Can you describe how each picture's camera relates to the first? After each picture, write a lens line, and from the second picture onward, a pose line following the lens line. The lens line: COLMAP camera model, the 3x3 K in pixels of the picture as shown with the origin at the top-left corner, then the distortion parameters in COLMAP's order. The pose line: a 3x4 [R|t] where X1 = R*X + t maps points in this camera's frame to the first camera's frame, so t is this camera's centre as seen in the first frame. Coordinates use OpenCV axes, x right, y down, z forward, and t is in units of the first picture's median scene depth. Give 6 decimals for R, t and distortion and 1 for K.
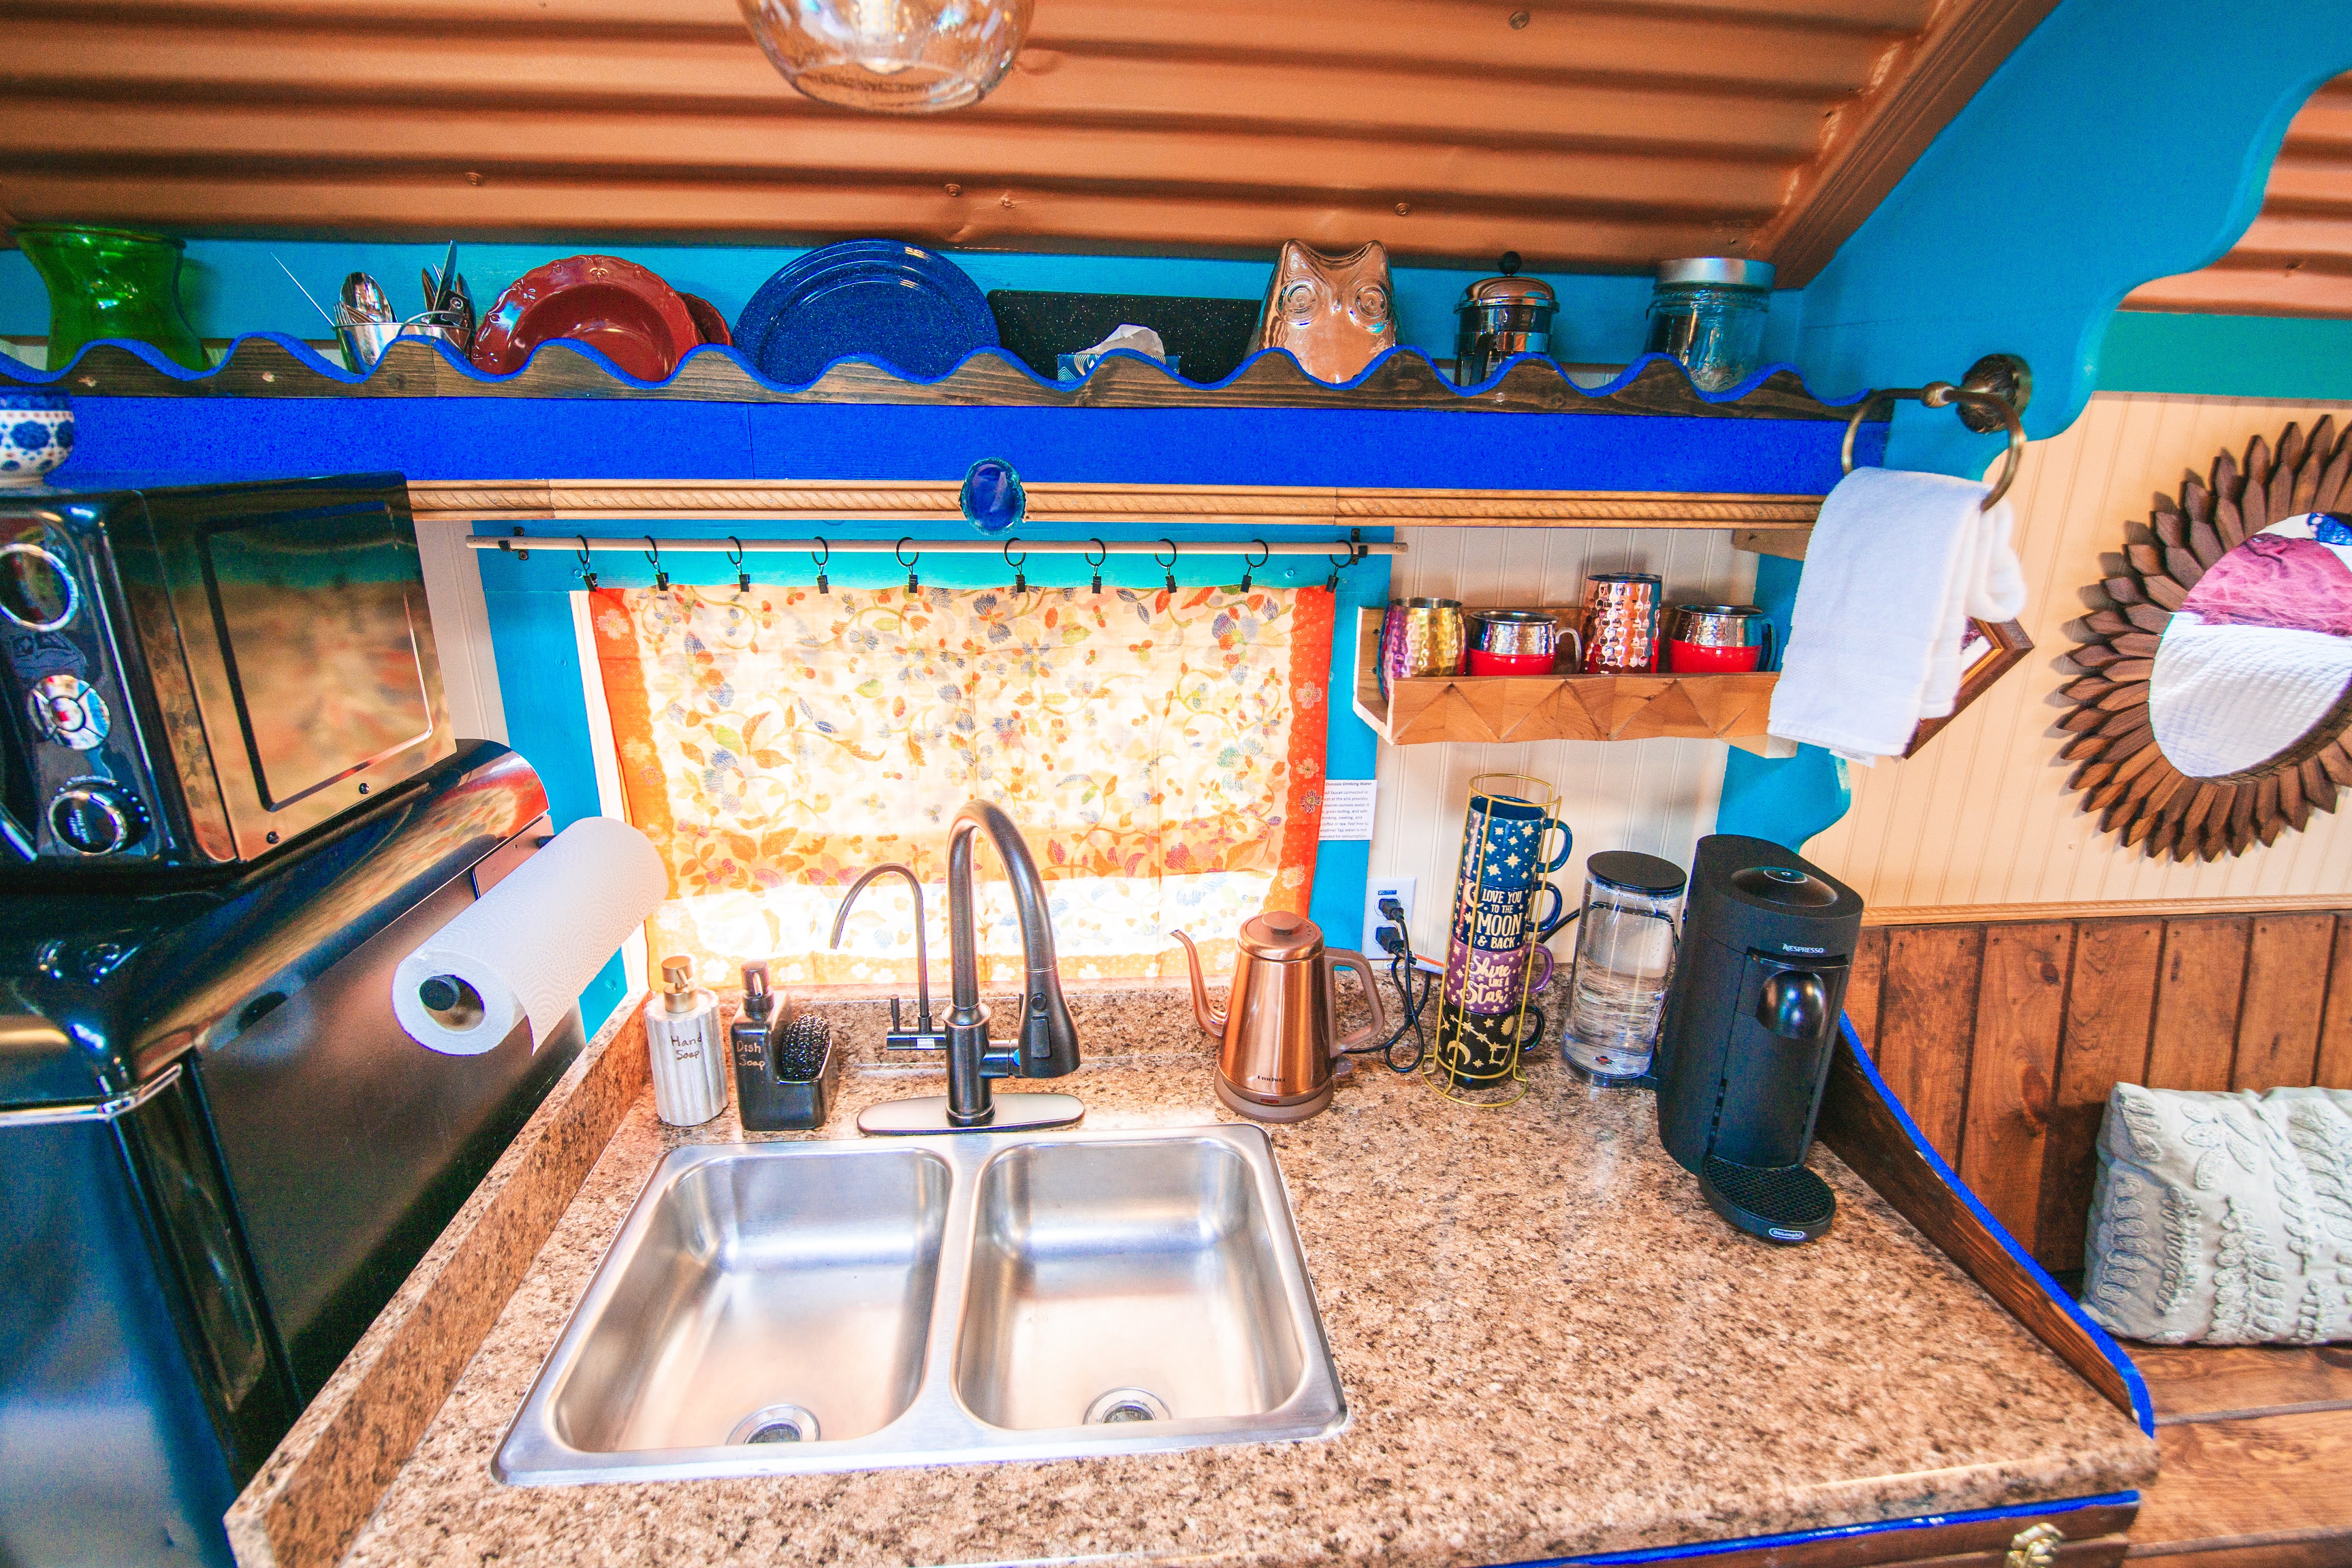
lens RADIAL K [[1047.7, 0, 1171.7], [0, 1047.7, 759.8], [0, 0, 1]] dist [-0.043126, 0.009610]
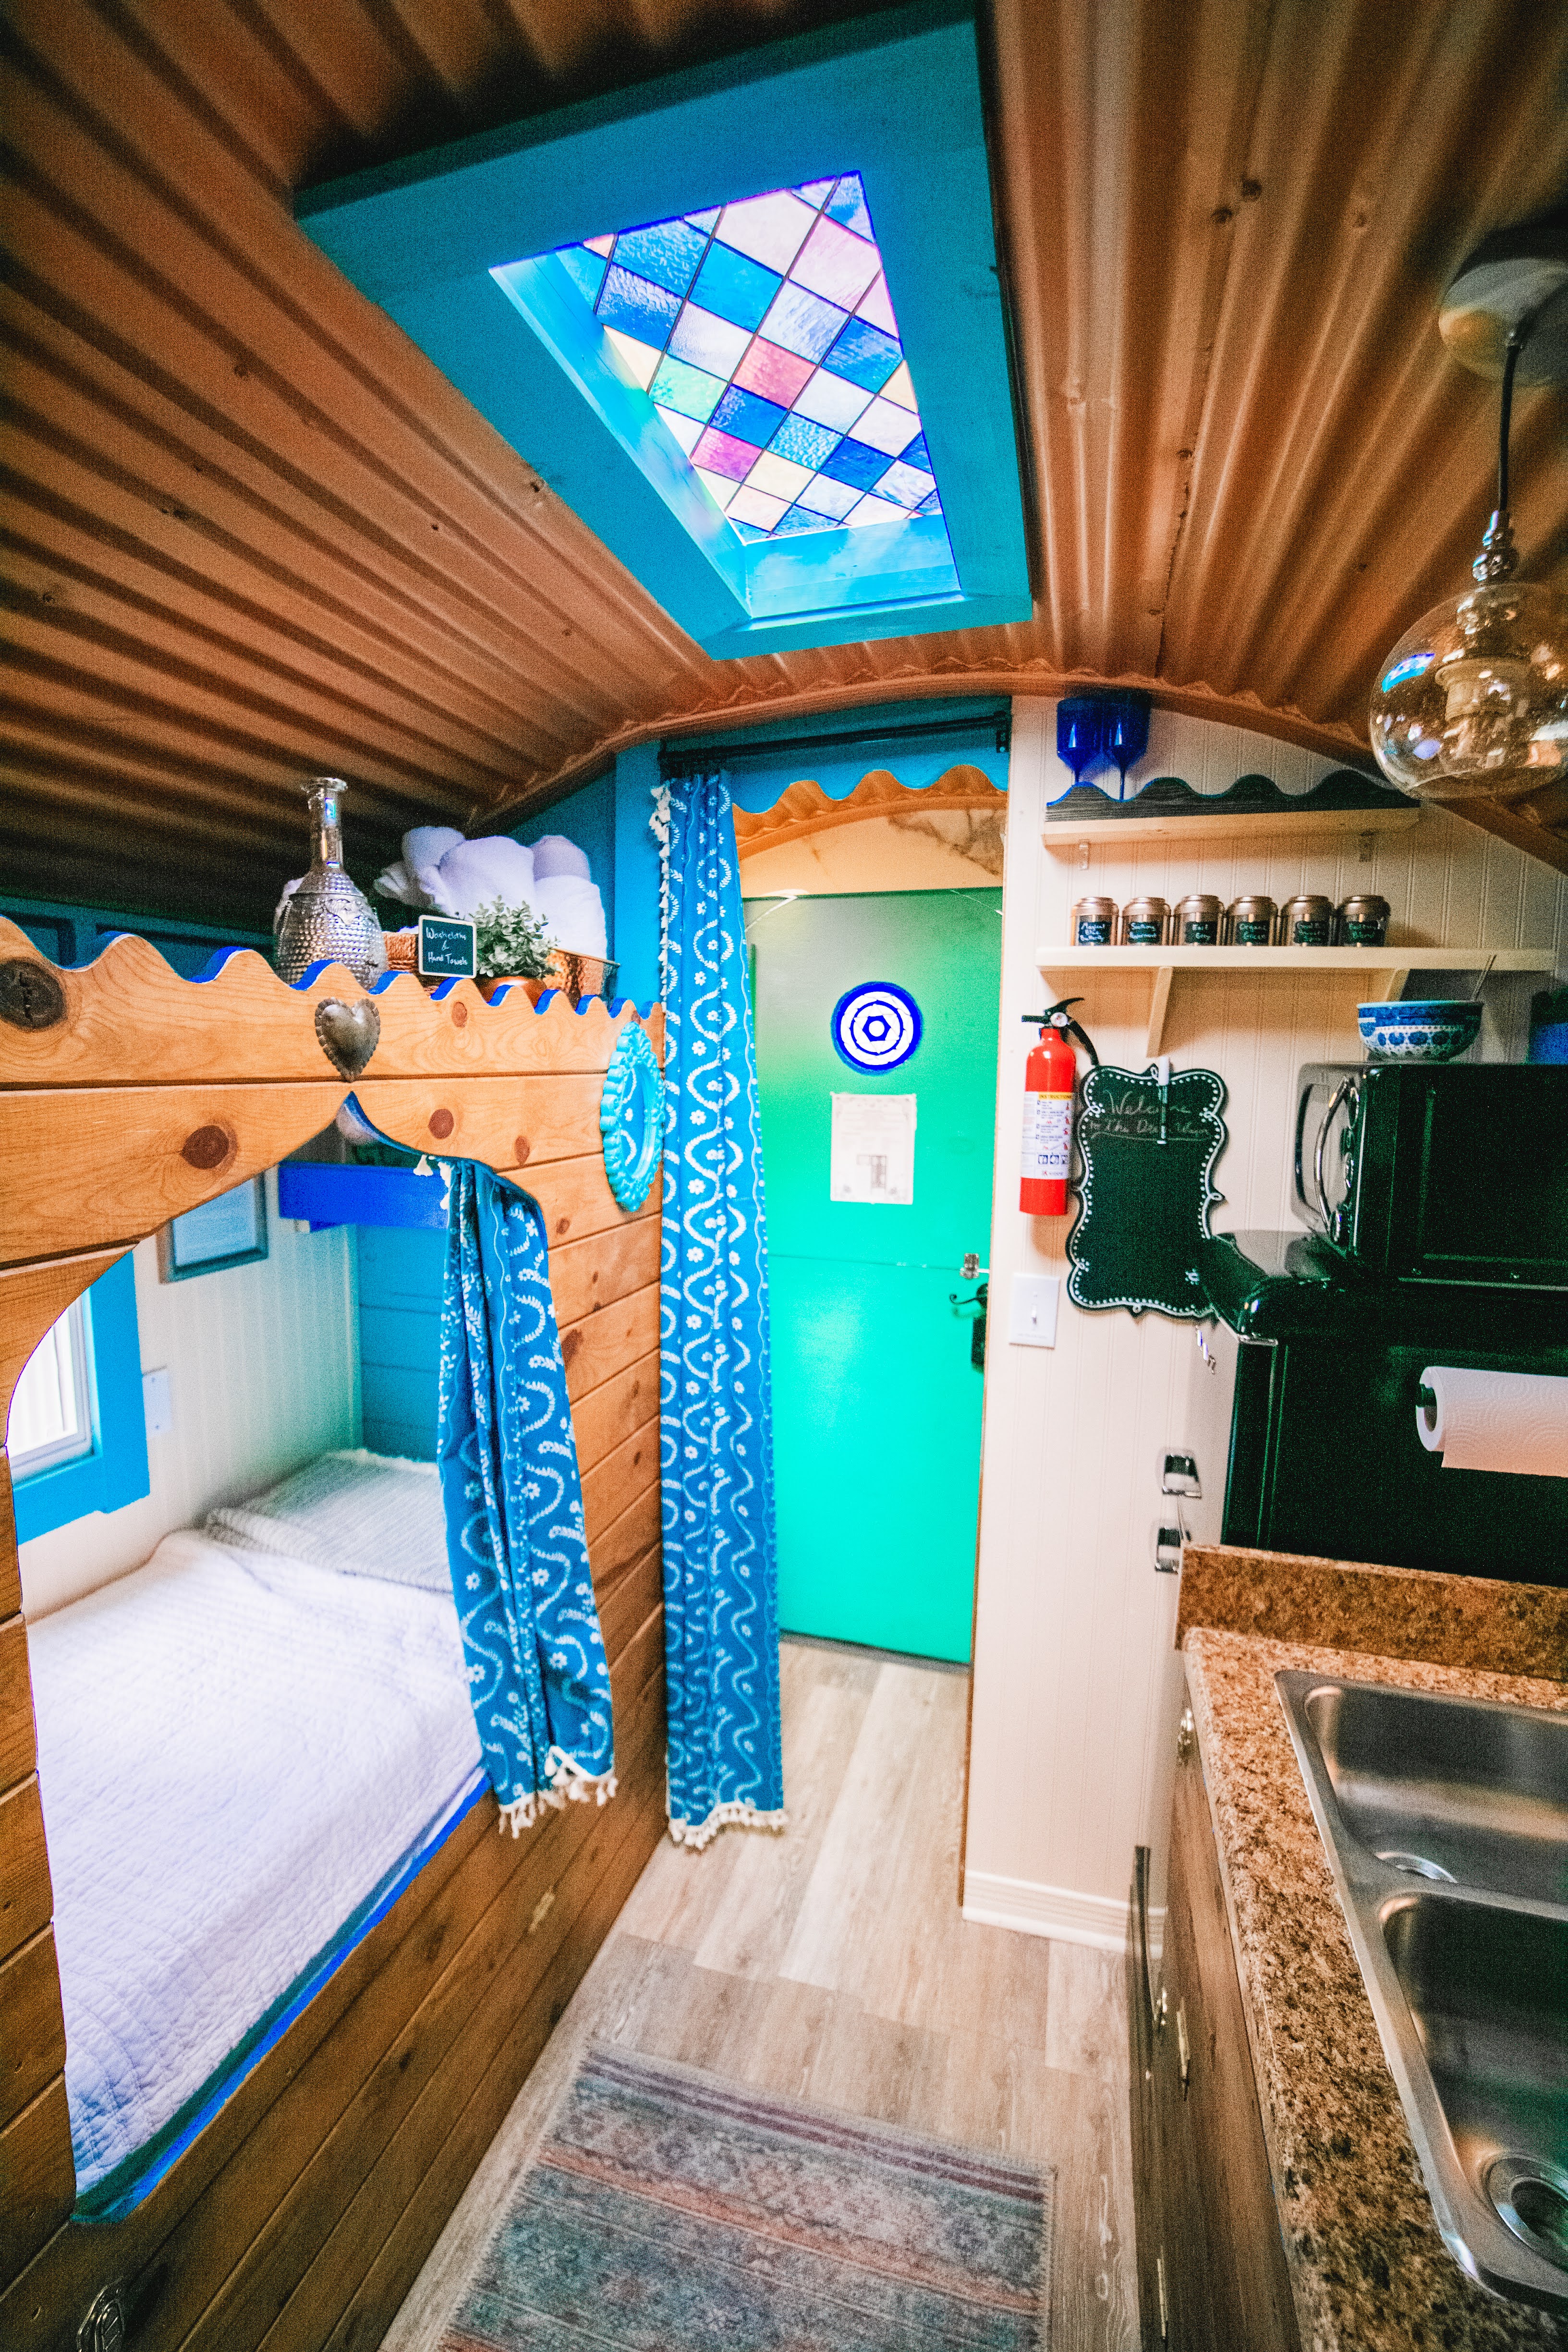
lens RADIAL K [[1047.7, 0, 754.2], [0, 1047.7, 1182.2], [0, 0, 1]] dist [-0.043126, 0.009610]
pose [[-0.379710, 0.094680, -0.920248, 0.657583], [-0.291544, 0.931813, 0.216166, -0.067439], [0.877965, 0.350373, -0.326215, 0.345113]]
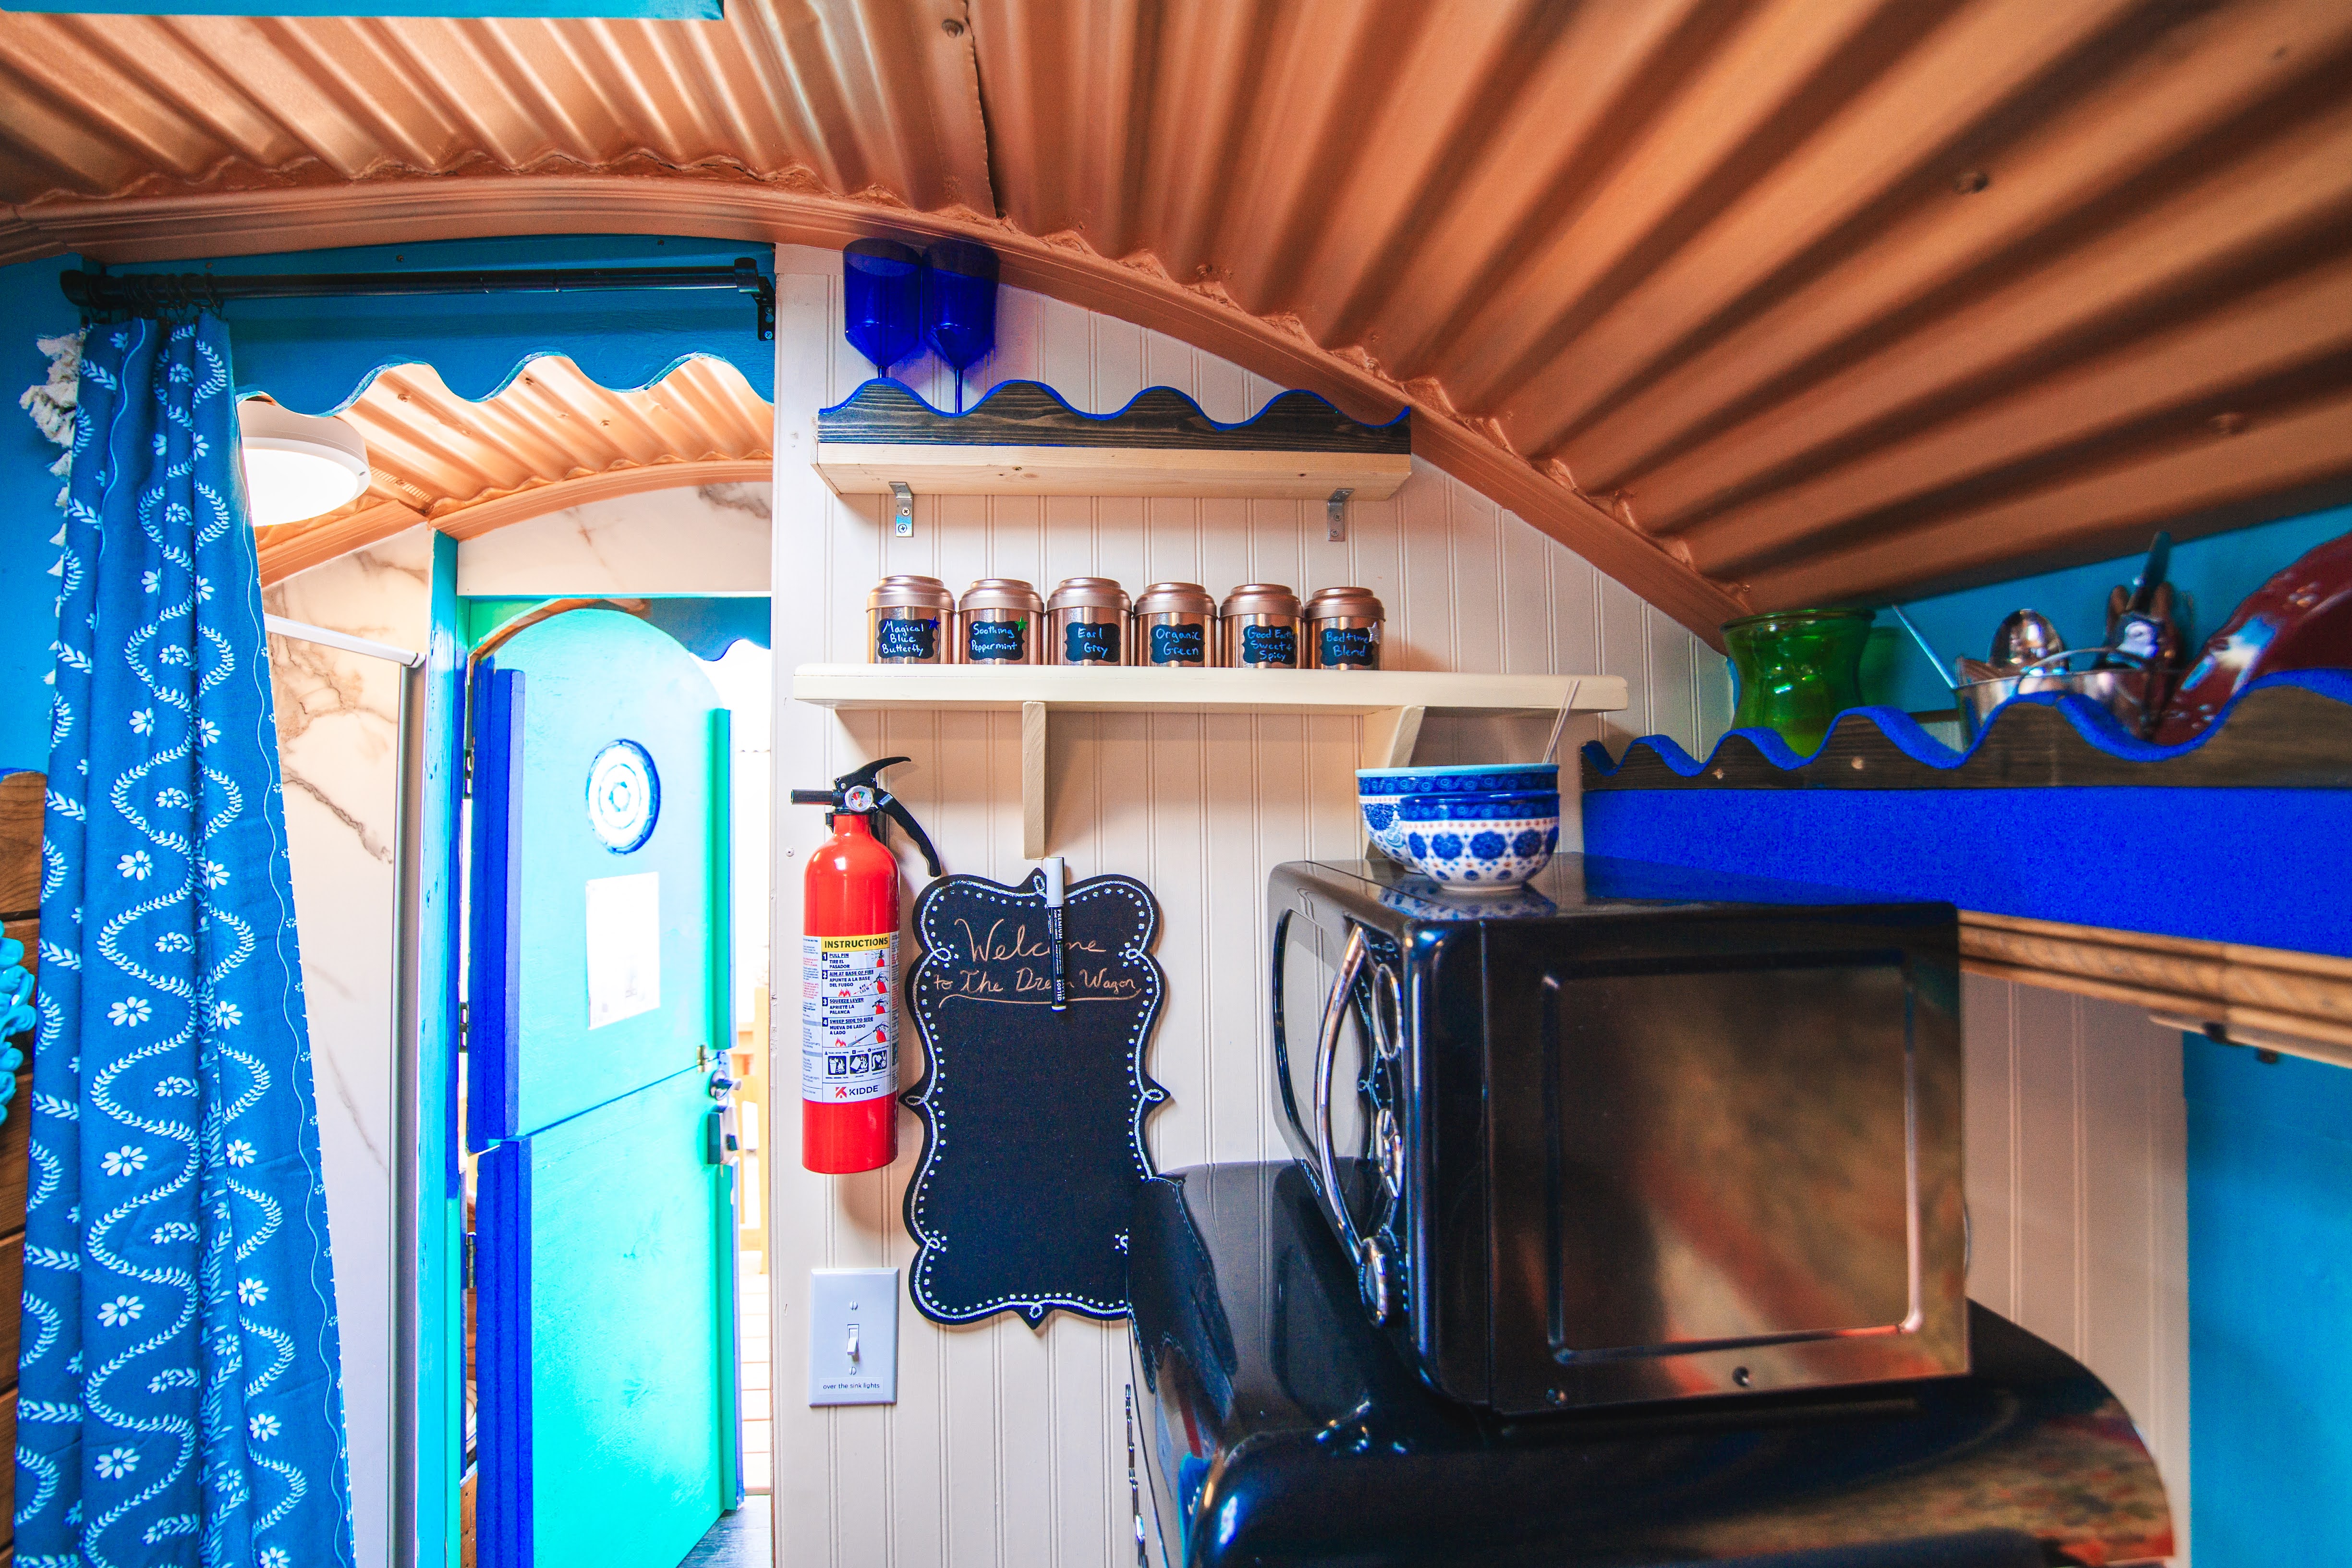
lens RADIAL K [[1047.7, 0, 1171.7], [0, 1047.7, 759.8], [0, 0, 1]] dist [-0.043126, 0.009610]
pose [[0.001895, -0.044314, -0.999016, -0.091245], [-0.287121, 0.956929, -0.042991, -0.150988], [0.957892, 0.286920, -0.010910, 0.390568]]
